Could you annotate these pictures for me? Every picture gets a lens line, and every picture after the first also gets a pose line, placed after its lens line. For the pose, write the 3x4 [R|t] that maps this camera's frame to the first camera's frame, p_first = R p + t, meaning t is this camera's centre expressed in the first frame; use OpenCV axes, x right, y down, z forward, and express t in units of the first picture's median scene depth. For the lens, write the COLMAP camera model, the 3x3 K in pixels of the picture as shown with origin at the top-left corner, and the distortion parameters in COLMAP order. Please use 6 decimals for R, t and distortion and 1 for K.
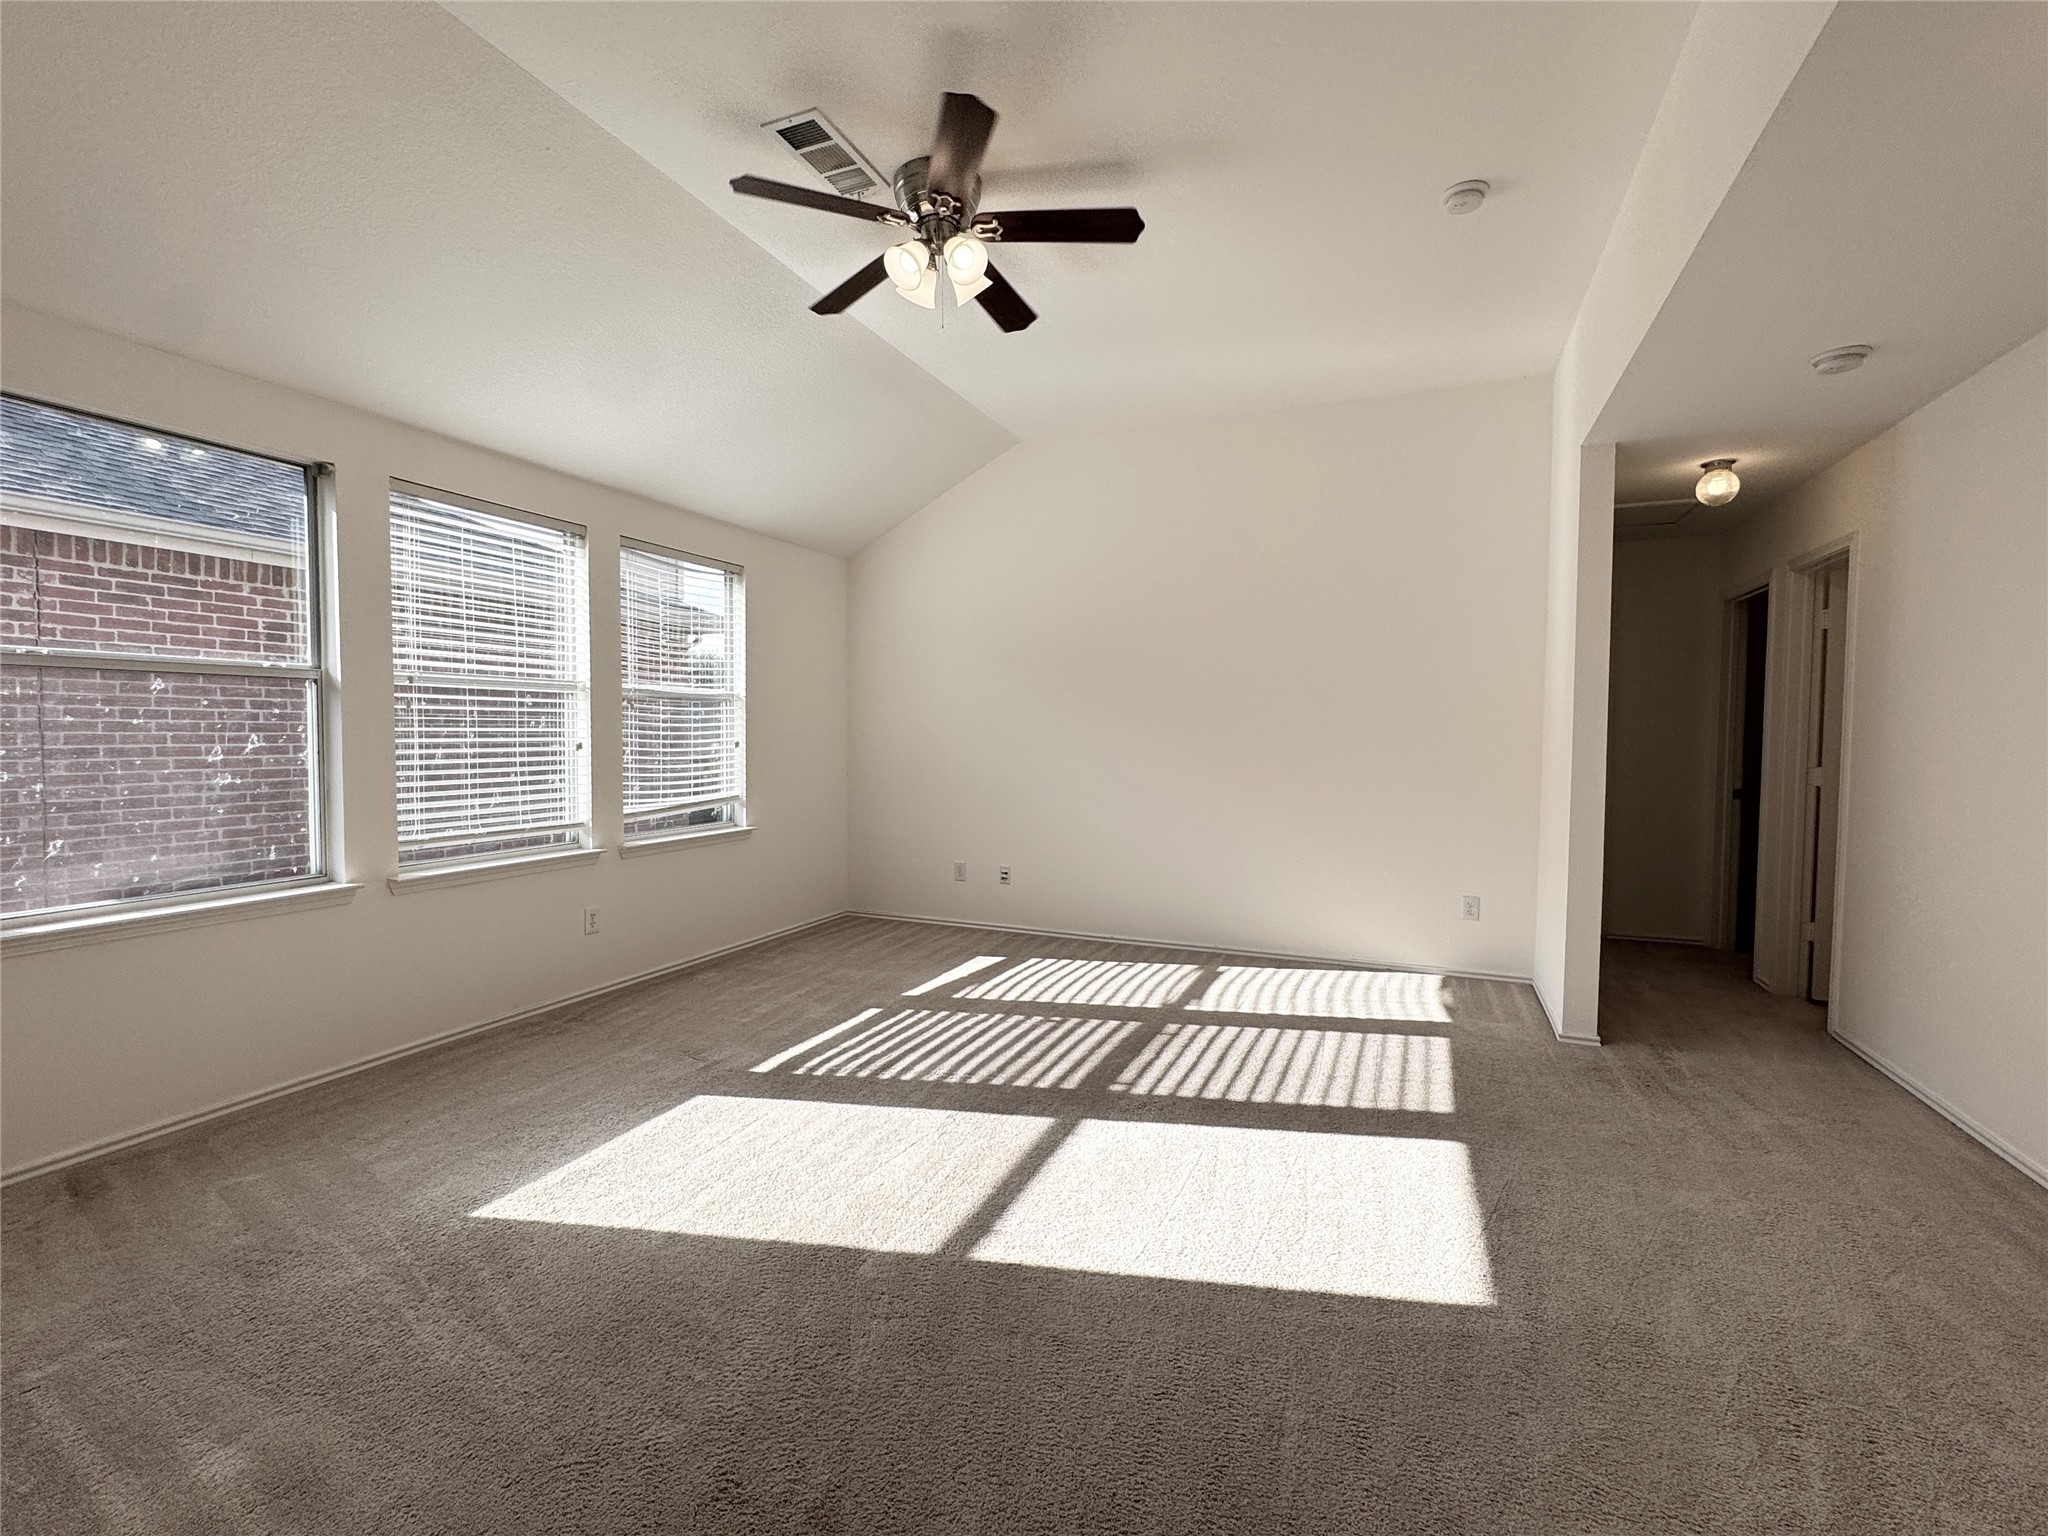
lens RADIAL K [[886.1, 0, 1024.6], [0, 886.1, 762.2], [0, 0, 1]] dist [0.000521, -0.000117]
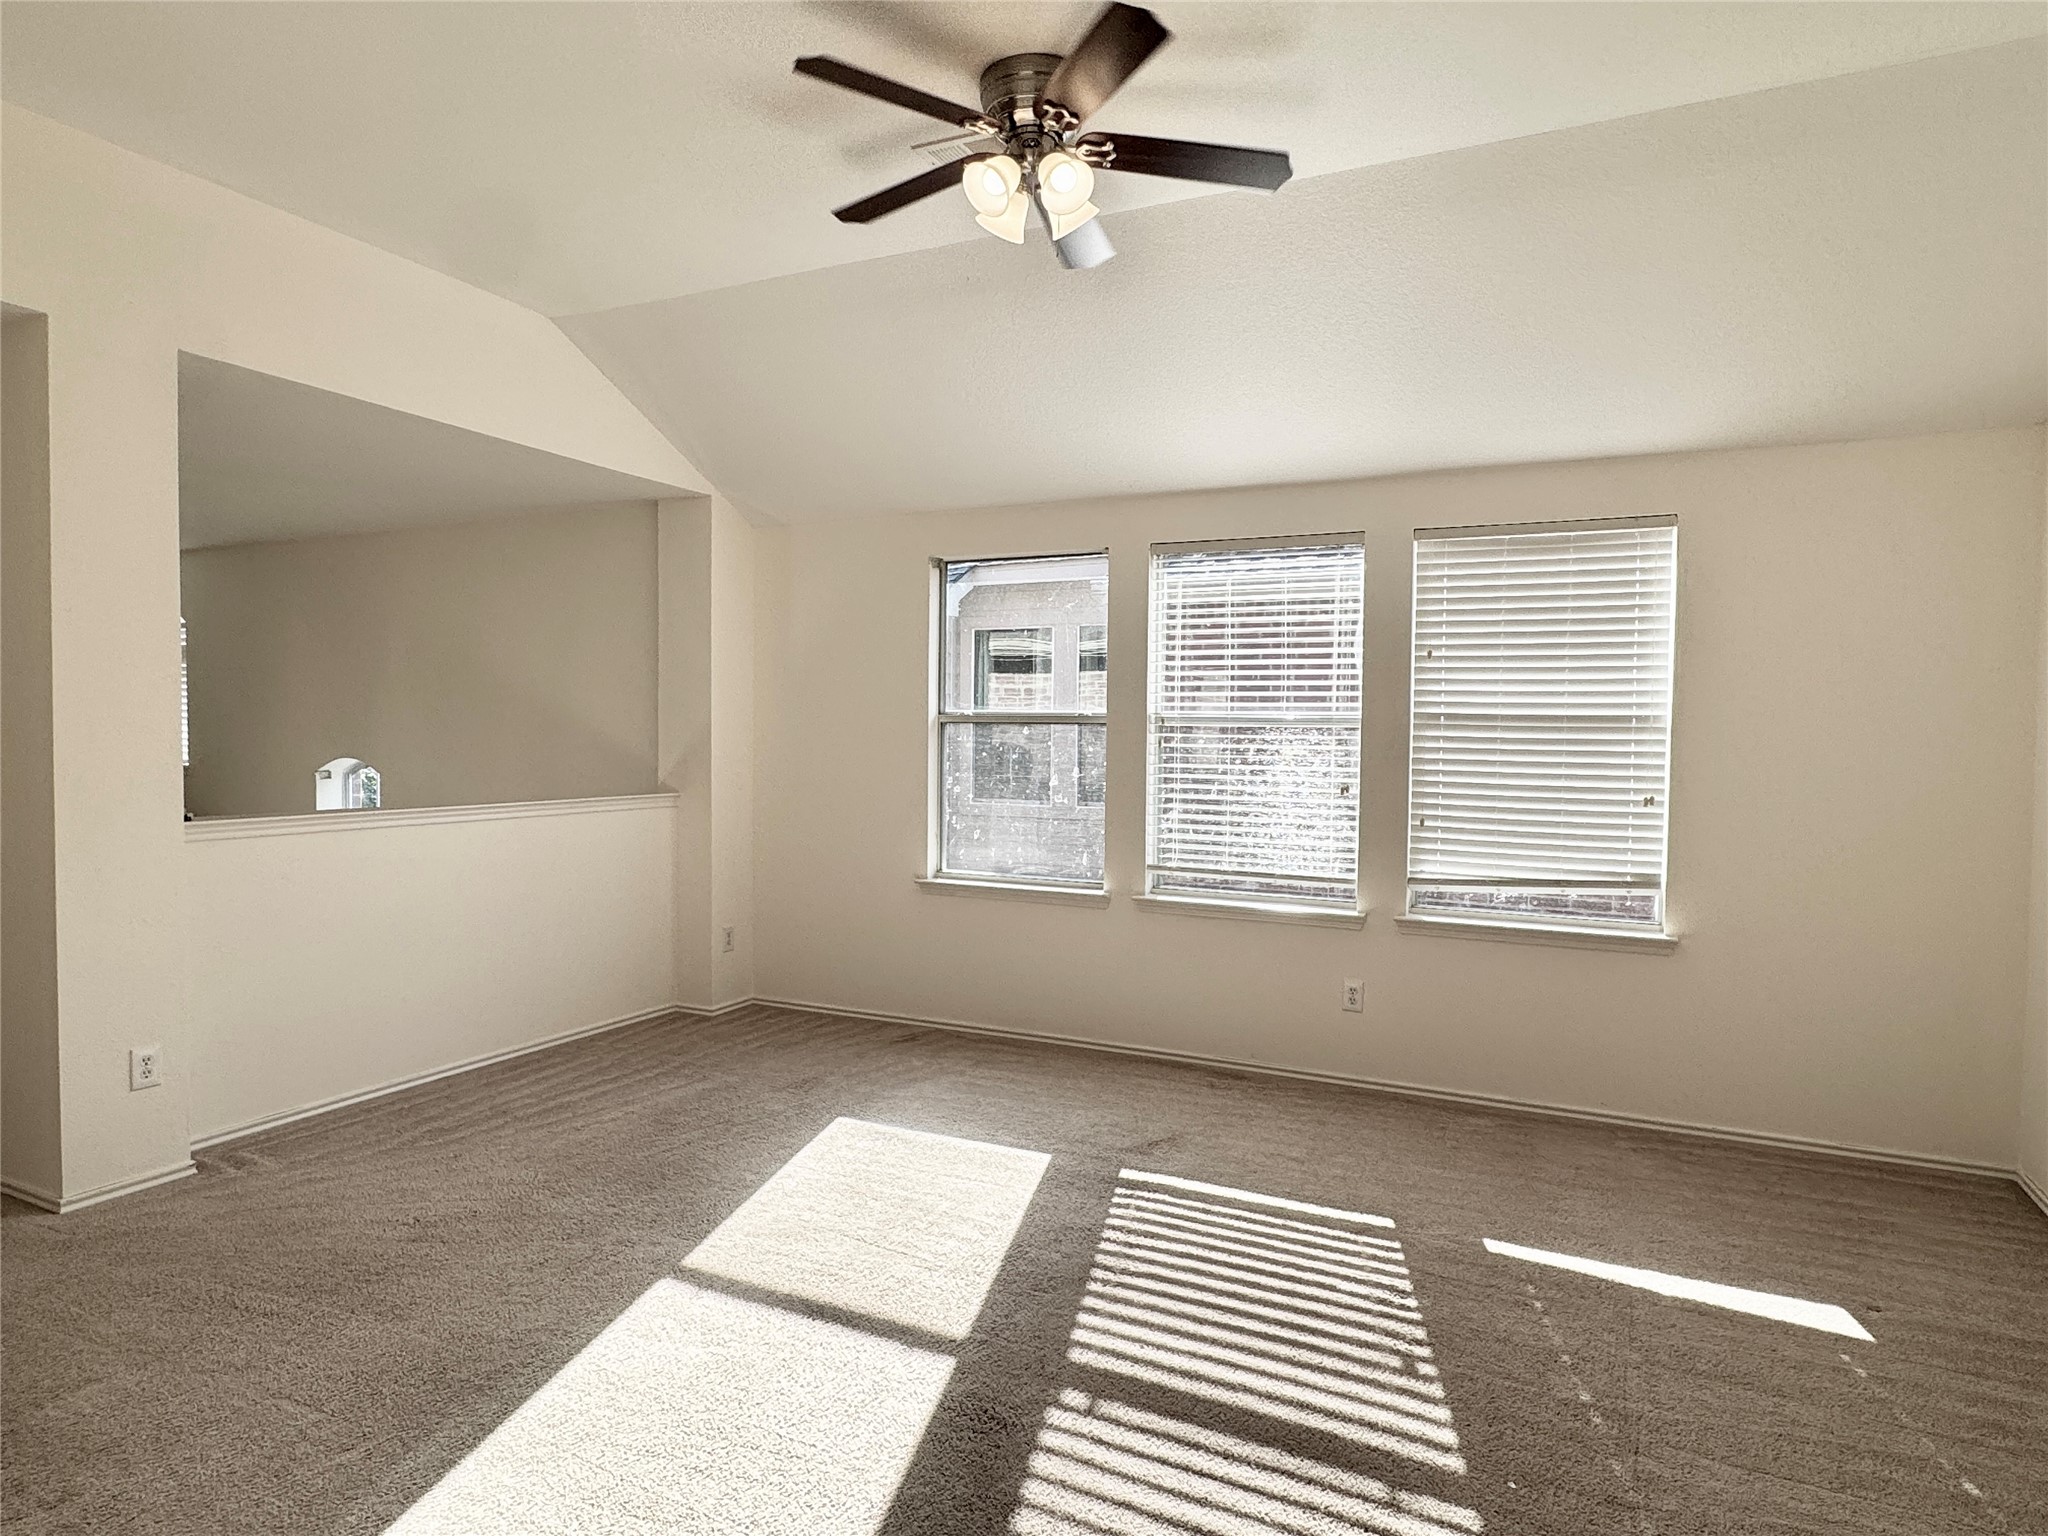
lens RADIAL K [[1183.9, 0, 1013.8], [0, 1183.9, 774.4], [0, 0, 1]] dist [-0.001088, -0.000525]
pose [[-0.031399, 0.032867, -0.998966, 0.739480], [-0.049364, 0.998189, 0.034393, -0.064203], [0.998287, 0.050393, -0.029720, 0.801862]]
